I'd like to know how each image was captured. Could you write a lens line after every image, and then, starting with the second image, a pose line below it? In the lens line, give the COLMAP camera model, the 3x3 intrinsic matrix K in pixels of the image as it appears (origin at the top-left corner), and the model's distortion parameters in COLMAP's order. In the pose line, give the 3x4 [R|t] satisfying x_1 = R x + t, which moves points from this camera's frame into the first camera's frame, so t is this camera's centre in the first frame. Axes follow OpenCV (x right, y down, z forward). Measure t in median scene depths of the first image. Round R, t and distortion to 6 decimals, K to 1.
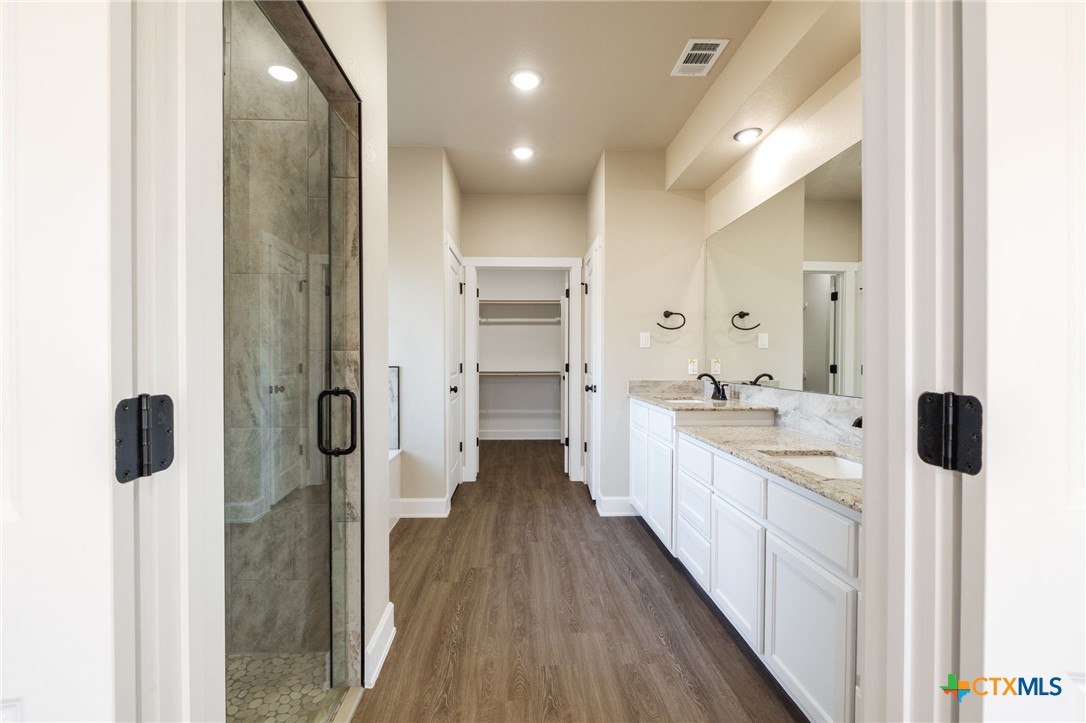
lens RADIAL K [[476.0, 0, 543.0], [0, 476.0, 361.5], [0, 0, 1]] dist [-0.007162, -0.000008]
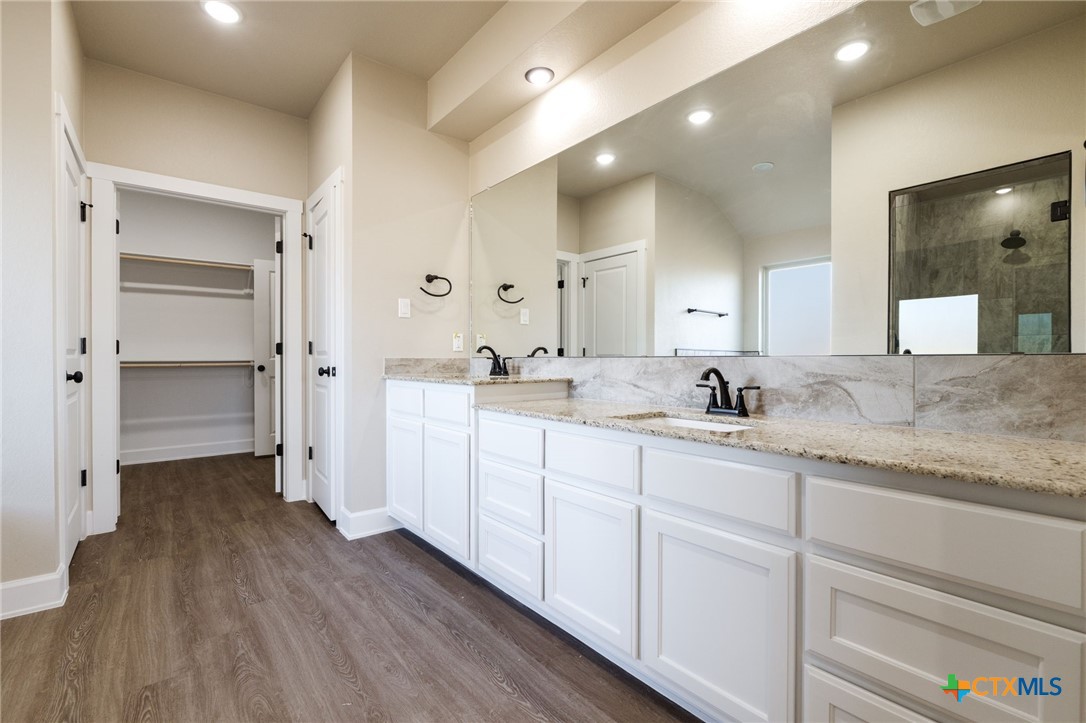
lens RADIAL K [[476.0, 0, 543.0], [0, 476.0, 361.5], [0, 0, 1]] dist [-0.007162, -0.000008]
pose [[0.799022, -0.007885, 0.601250, -0.085119], [0.011315, 0.999934, -0.001924, 0.051061], [-0.601196, 0.008340, 0.799058, 0.225378]]
